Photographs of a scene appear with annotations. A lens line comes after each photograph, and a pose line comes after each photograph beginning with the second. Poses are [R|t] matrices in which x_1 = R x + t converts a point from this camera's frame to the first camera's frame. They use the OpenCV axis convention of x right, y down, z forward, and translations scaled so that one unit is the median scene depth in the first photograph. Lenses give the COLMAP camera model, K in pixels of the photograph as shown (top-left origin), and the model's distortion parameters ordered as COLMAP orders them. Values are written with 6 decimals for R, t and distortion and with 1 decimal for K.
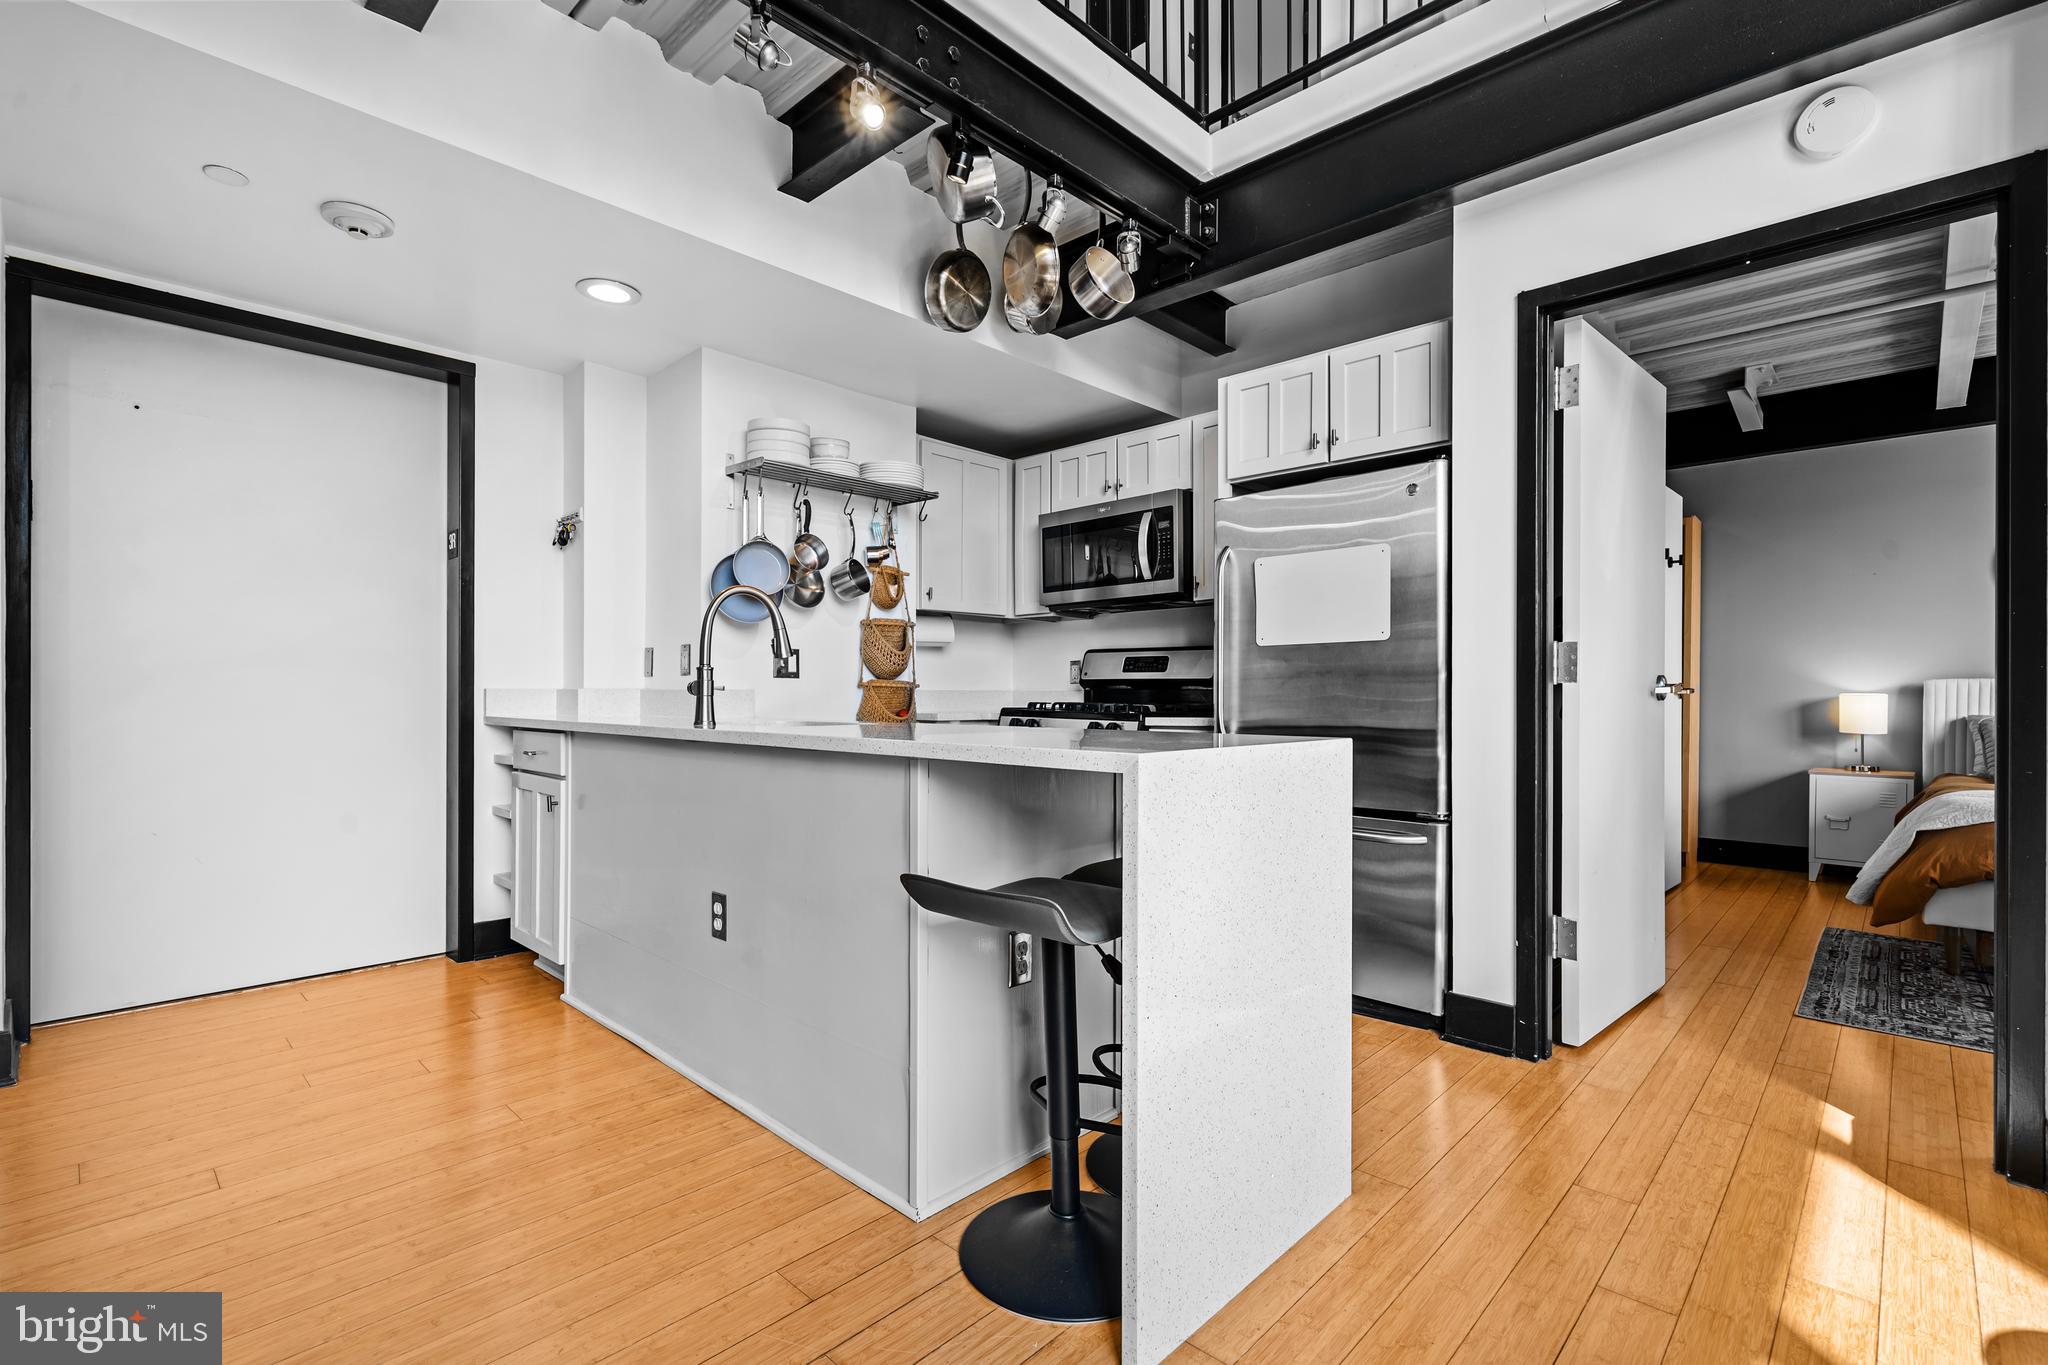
lens RADIAL K [[955.8, 0, 1017.5], [0, 955.8, 697.3], [0, 0, 1]] dist [0.000850, 0.000704]
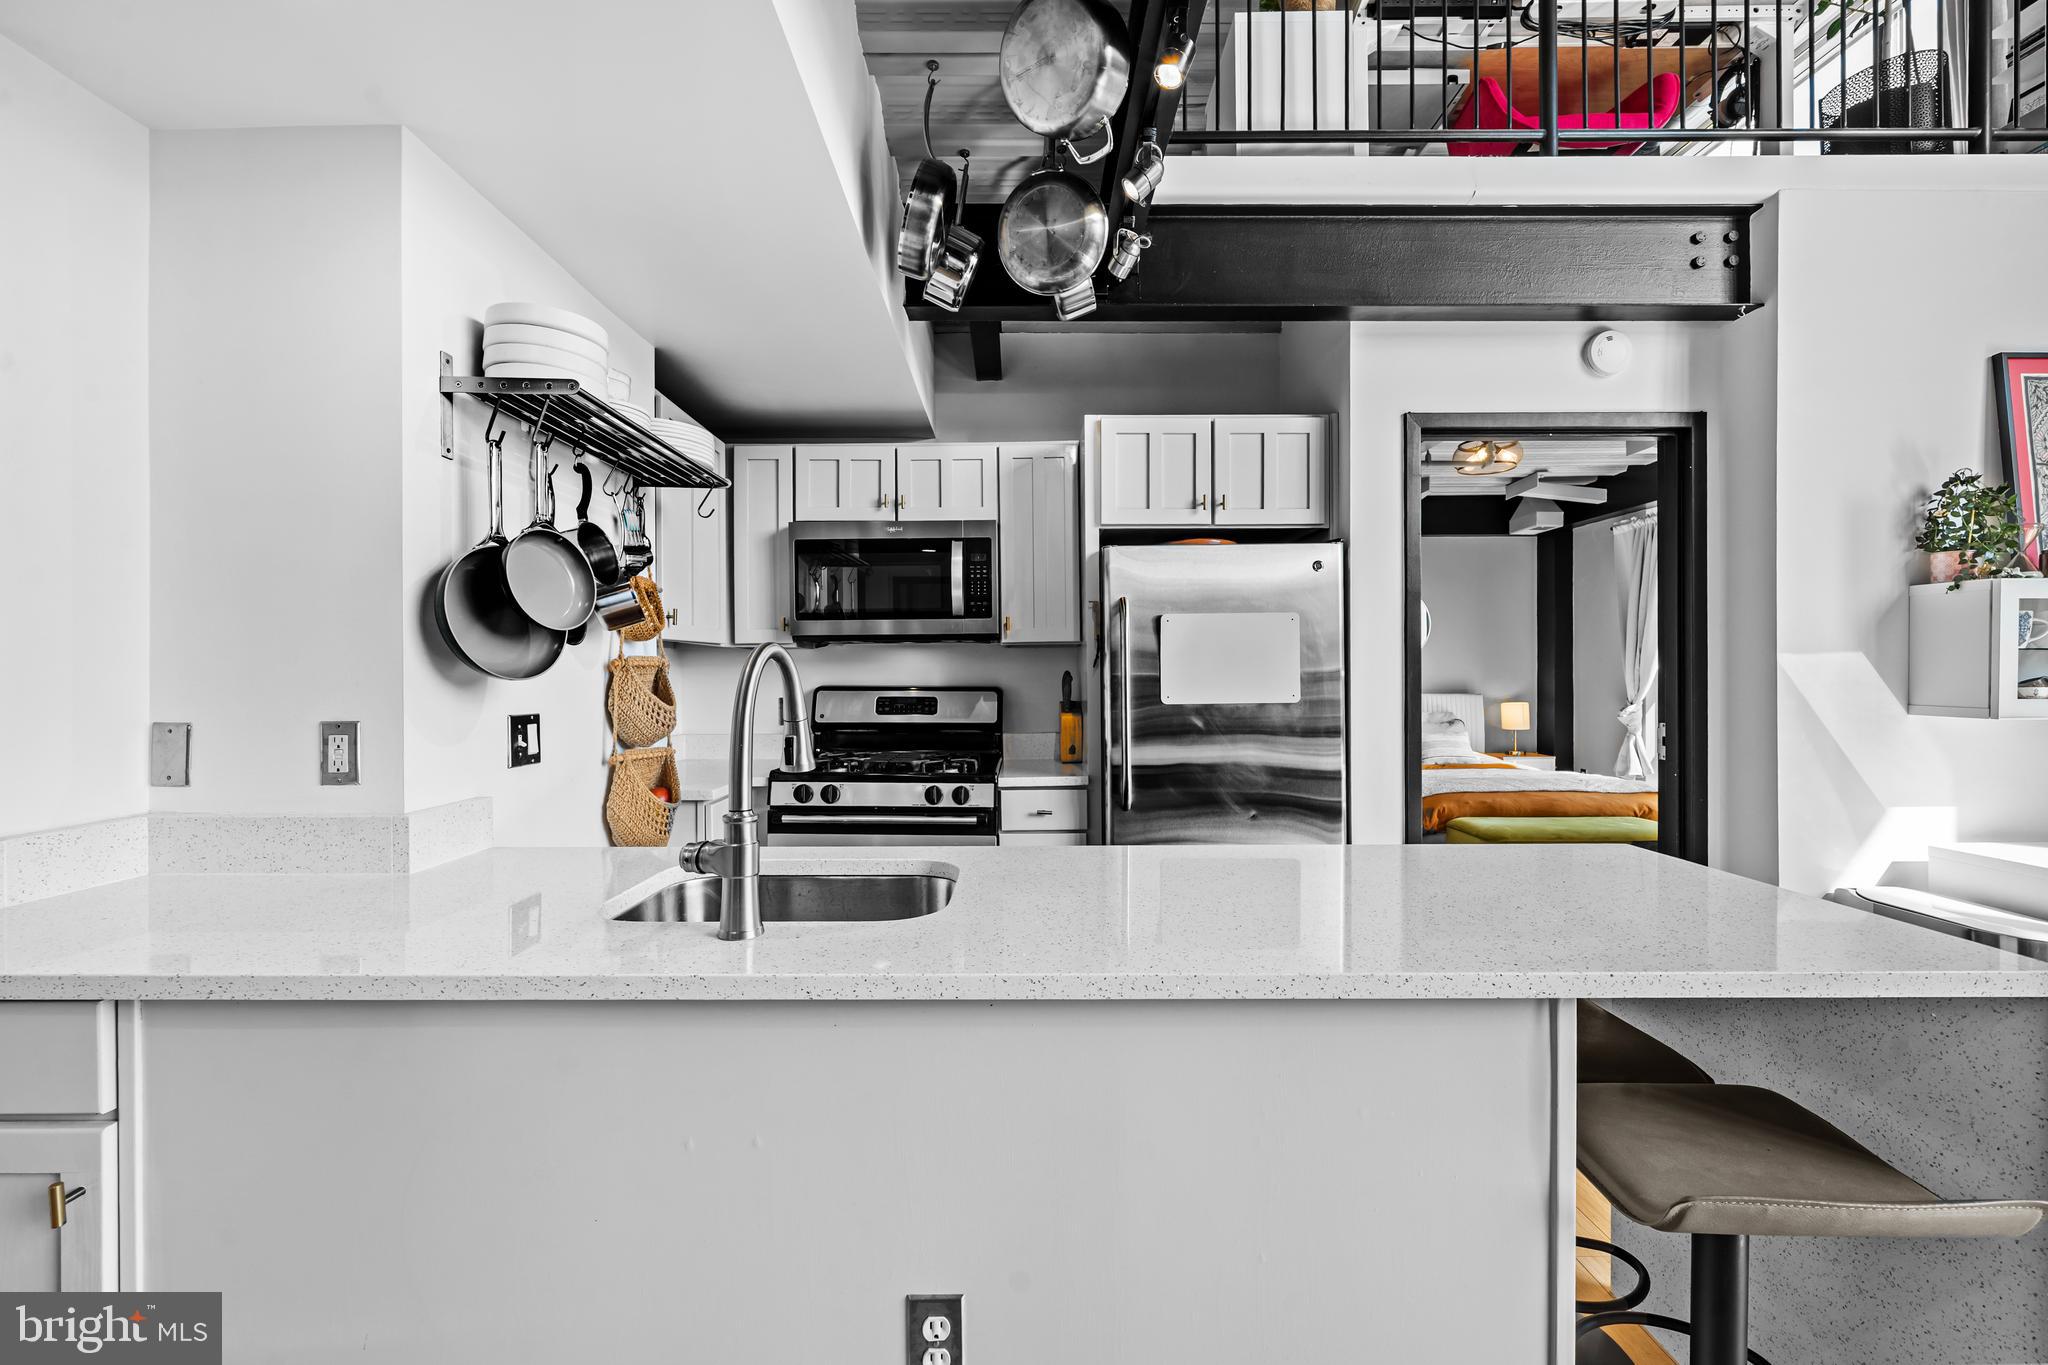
lens RADIAL K [[818.7, 0, 1026.9], [0, 818.7, 676.4], [0, 0, 1]] dist [-0.001864, -0.000231]
pose [[0.713216, -0.006122, 0.700918, -0.370176], [0.005001, 0.999981, 0.003646, -0.073968], [-0.700927, 0.000905, 0.713233, 0.434254]]
